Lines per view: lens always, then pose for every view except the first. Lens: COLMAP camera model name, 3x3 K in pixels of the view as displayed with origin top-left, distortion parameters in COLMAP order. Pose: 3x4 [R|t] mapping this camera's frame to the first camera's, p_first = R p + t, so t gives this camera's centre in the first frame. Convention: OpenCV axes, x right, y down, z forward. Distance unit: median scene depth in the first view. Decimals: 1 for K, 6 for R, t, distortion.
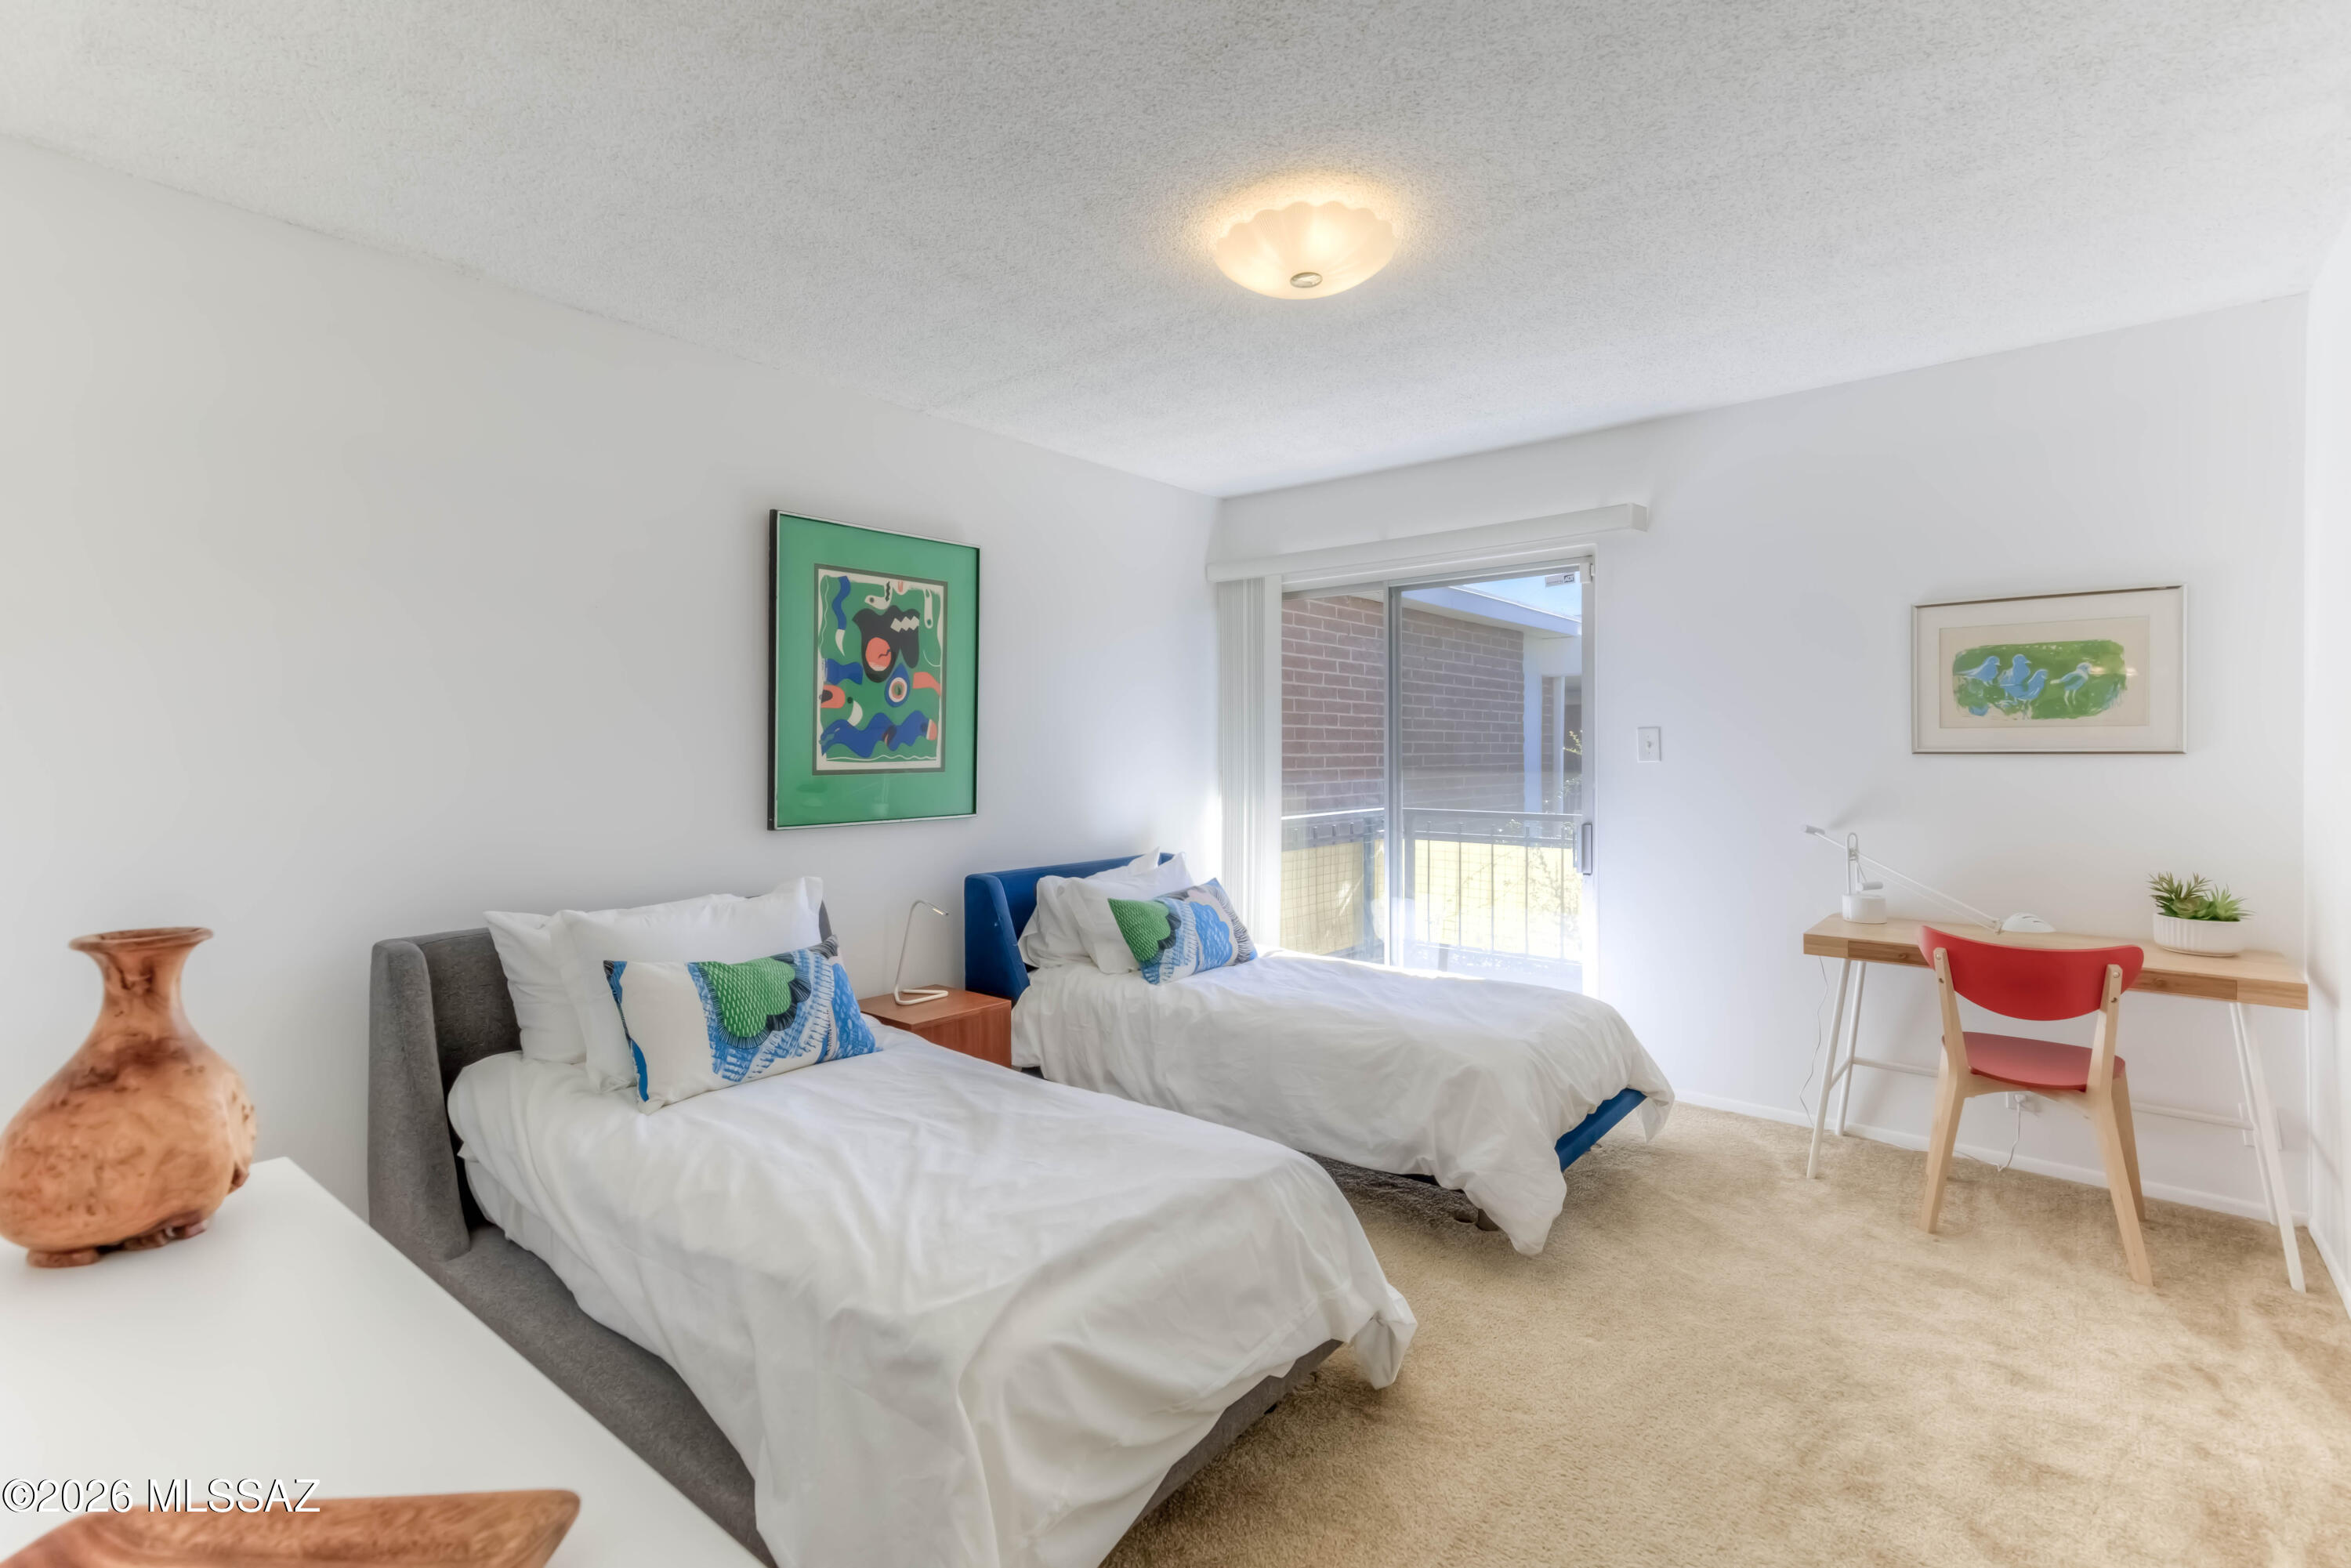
lens RADIAL K [[1045.7, 0, 1097.2], [0, 1045.7, 752.9], [0, 0, 1]] dist [0.019940, -0.000062]
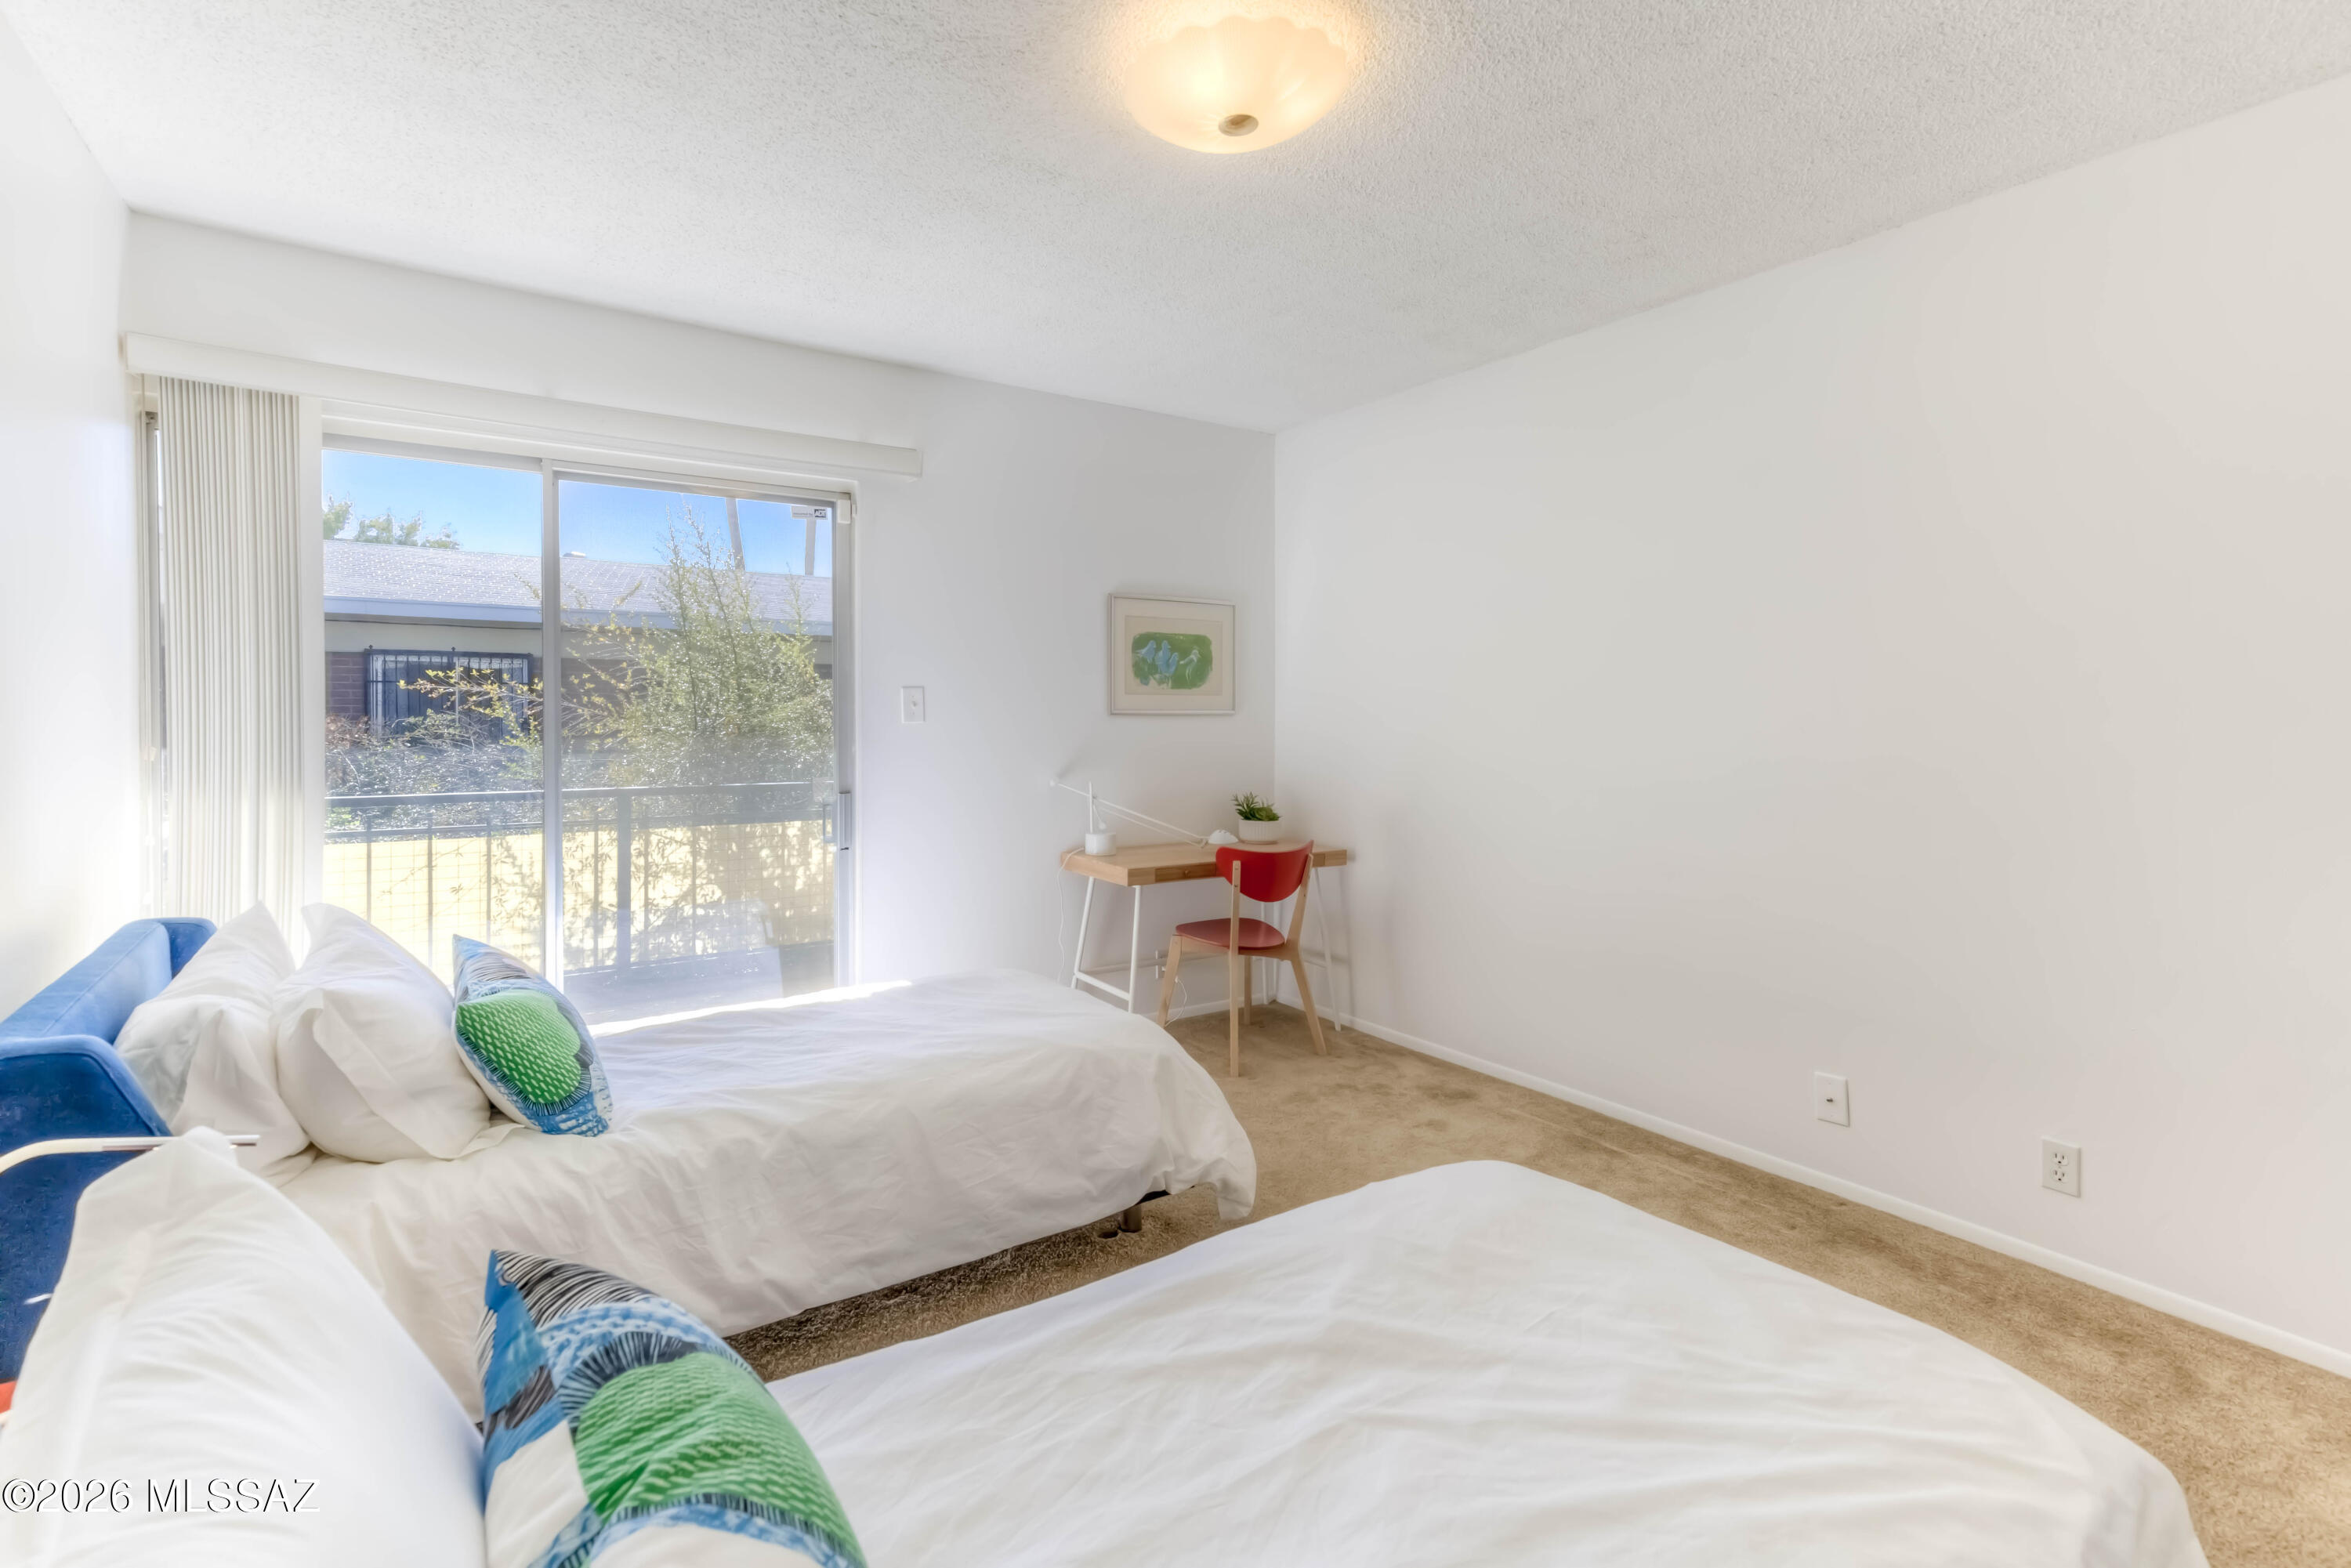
lens RADIAL K [[1107.5, 0, 1176.1], [0, 1107.5, 723.9], [0, 0, 1]] dist [0.022489, -0.000175]
pose [[0.245420, -0.007021, 0.969391, -0.508654], [-0.001297, 0.999970, 0.007571, 0.002391], [-0.969416, -0.003116, 0.245404, 0.659163]]
